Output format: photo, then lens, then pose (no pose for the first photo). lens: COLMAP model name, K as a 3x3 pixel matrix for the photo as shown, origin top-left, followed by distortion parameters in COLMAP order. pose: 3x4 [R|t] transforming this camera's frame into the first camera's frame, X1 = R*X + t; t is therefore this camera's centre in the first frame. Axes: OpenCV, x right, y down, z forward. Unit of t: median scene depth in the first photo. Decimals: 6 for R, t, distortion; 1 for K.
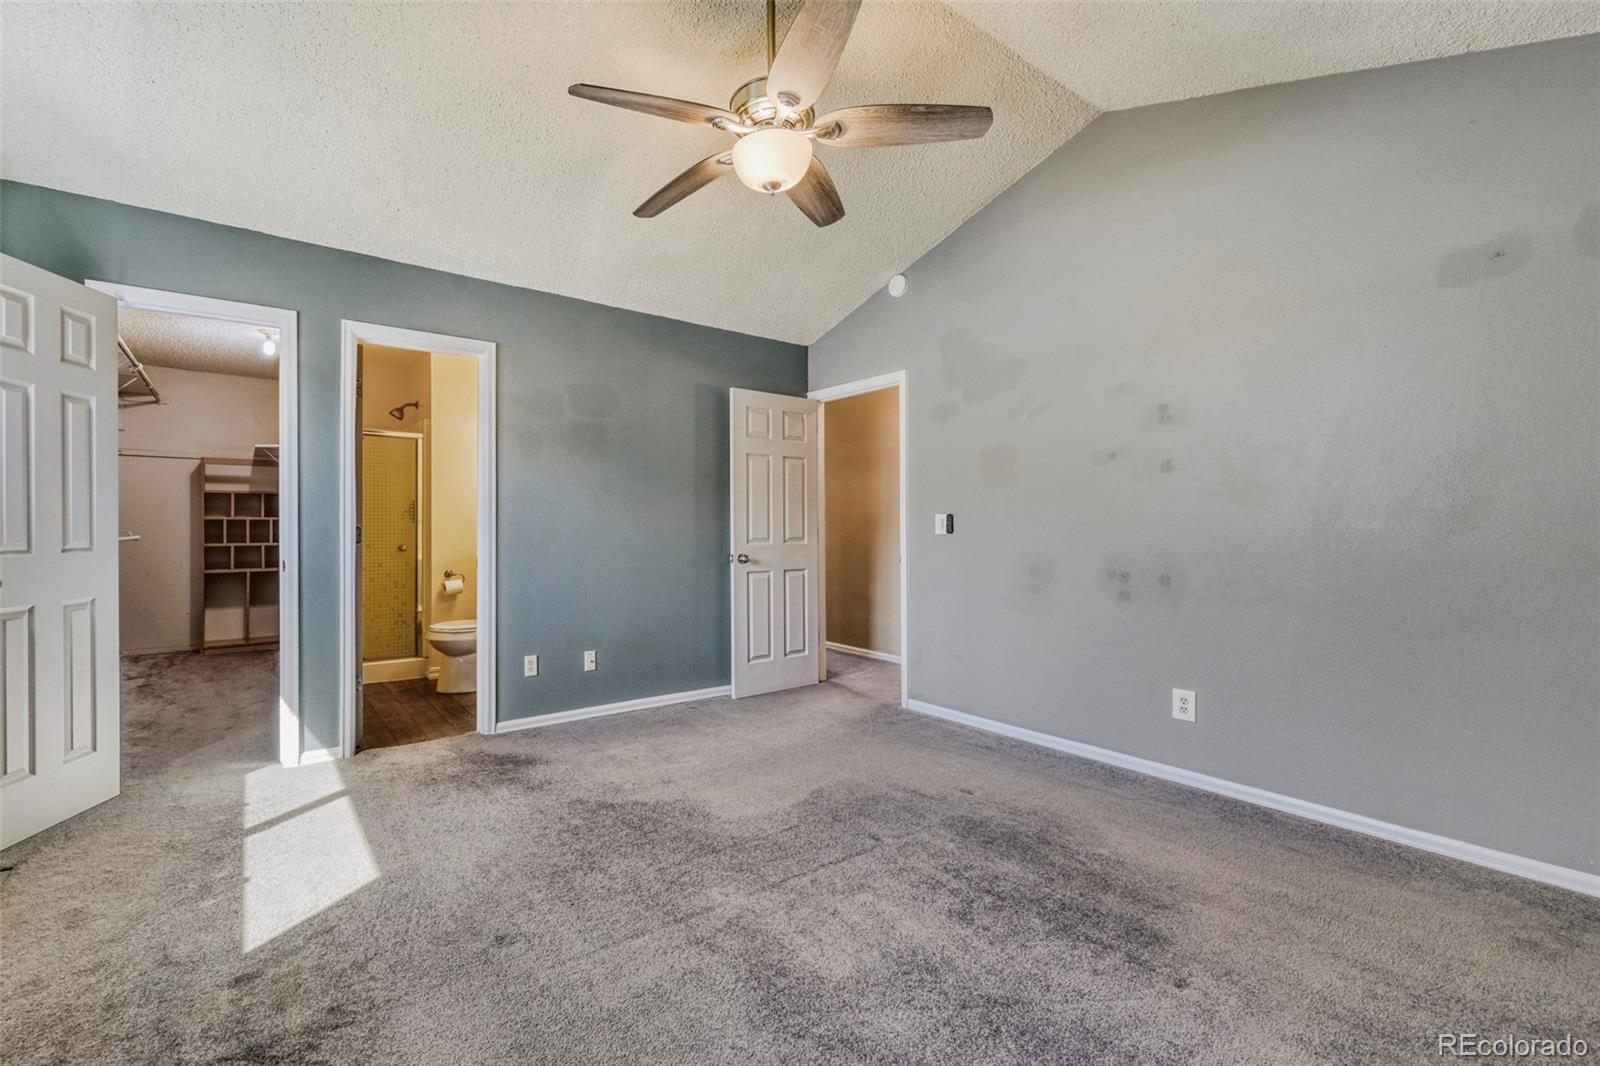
lens RADIAL K [[672.3, 0, 695.6], [0, 672.3, 530.4], [0, 0, 1]] dist [-0.001117, 0.000044]
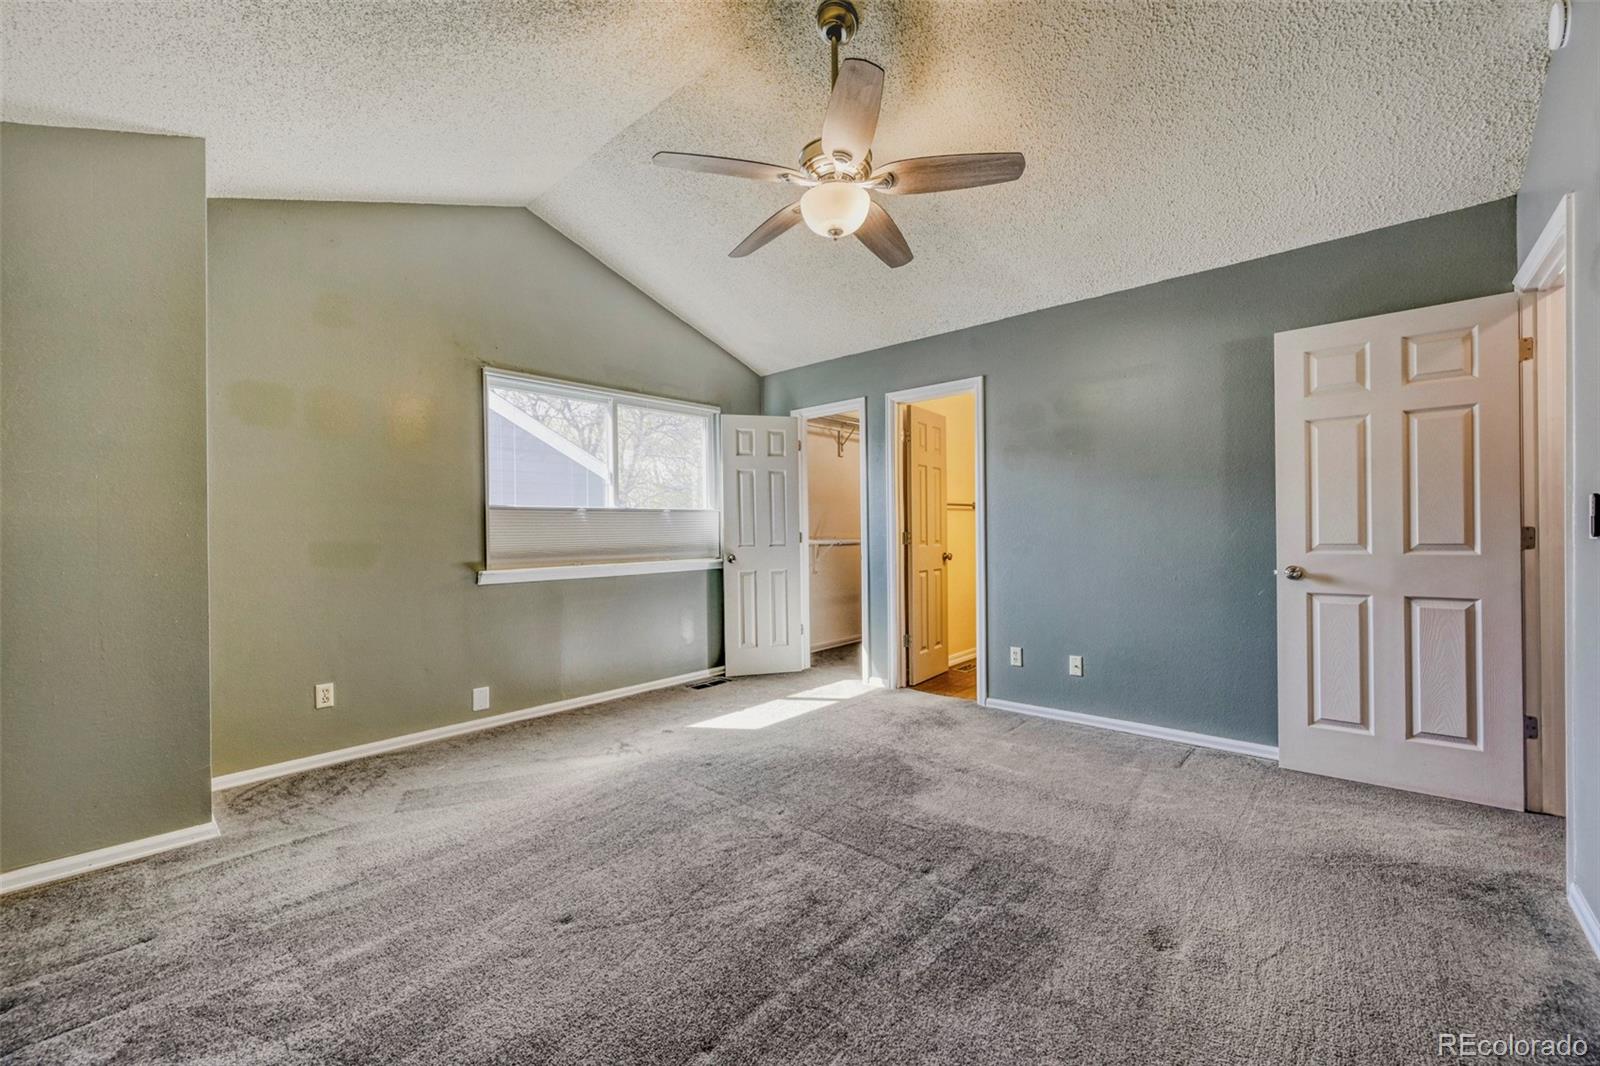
lens RADIAL K [[643.3, 0, 800.8], [0, 643.3, 531.7], [0, 0, 1]] dist [-0.000533, 0.000825]
pose [[0.247039, -0.005320, -0.968991, 0.721417], [0.008208, 0.999961, -0.003398, -0.003434], [0.968971, -0.007114, 0.247073, 0.408618]]
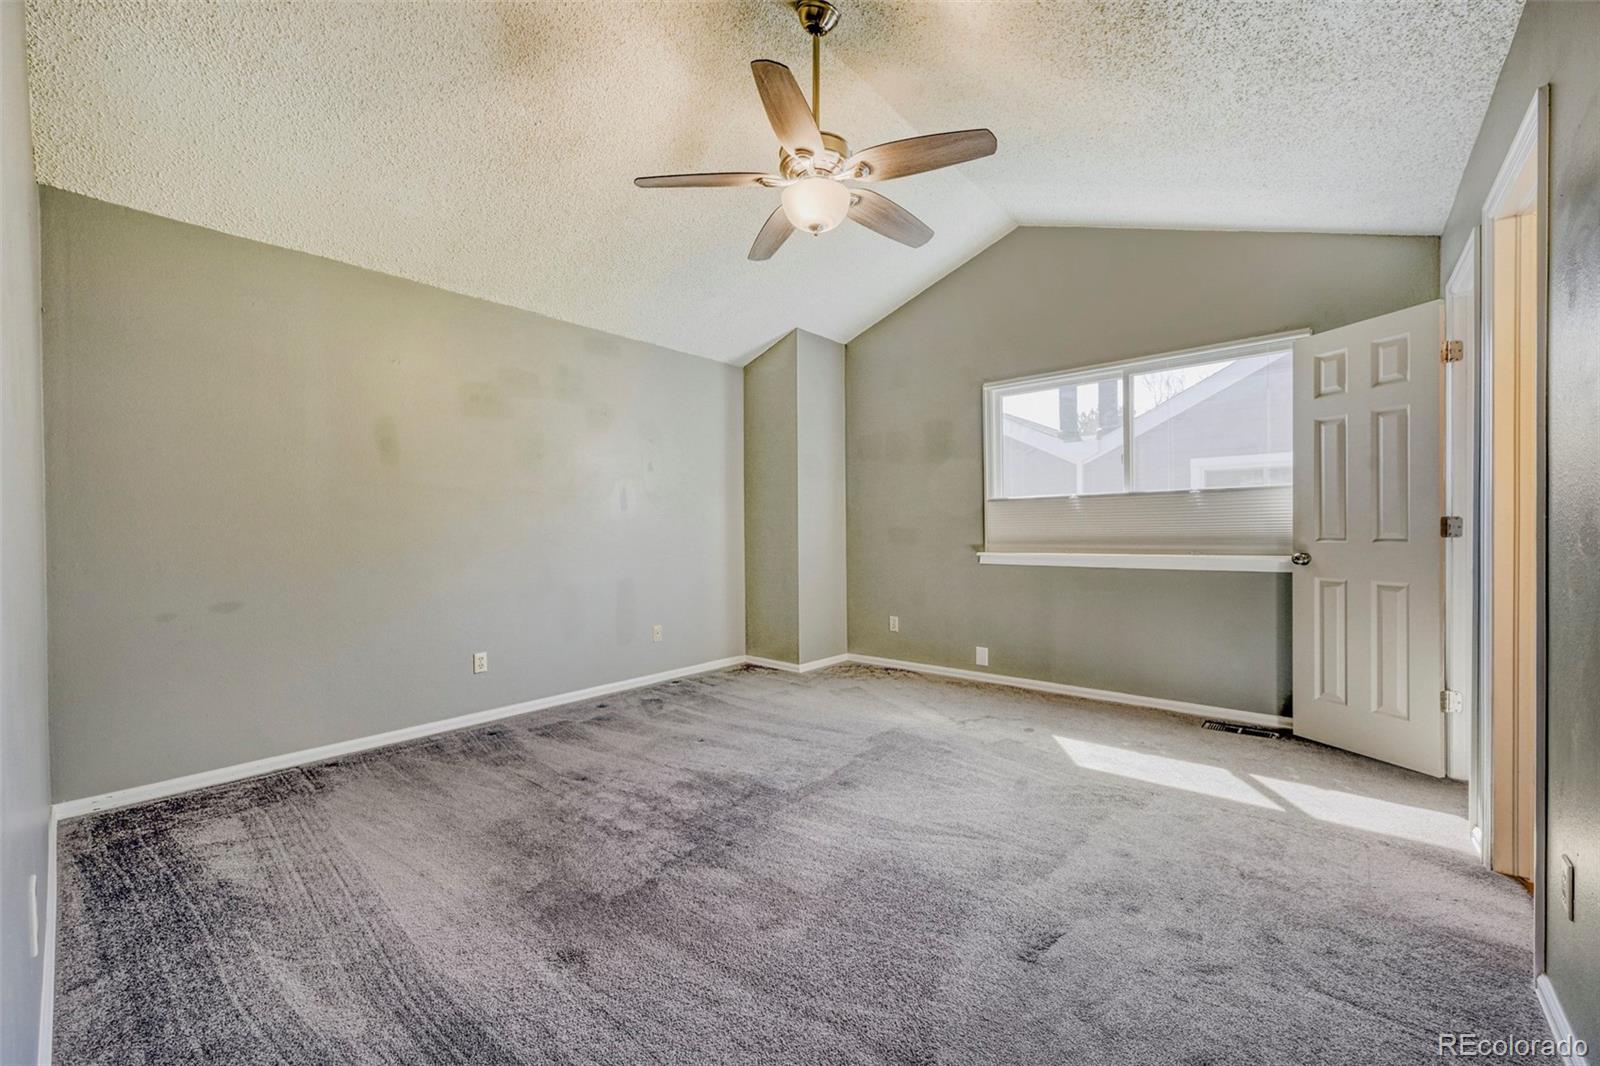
lens RADIAL K [[643.3, 0, 786.5], [0, 643.3, 534.5], [0, 0, 1]] dist [-0.000533, 0.000825]
pose [[-0.969214, 0.015856, -0.245709, 0.276493], [0.012467, 0.999805, 0.015344, -0.007871], [0.245905, 0.011808, -0.969222, 1.292921]]
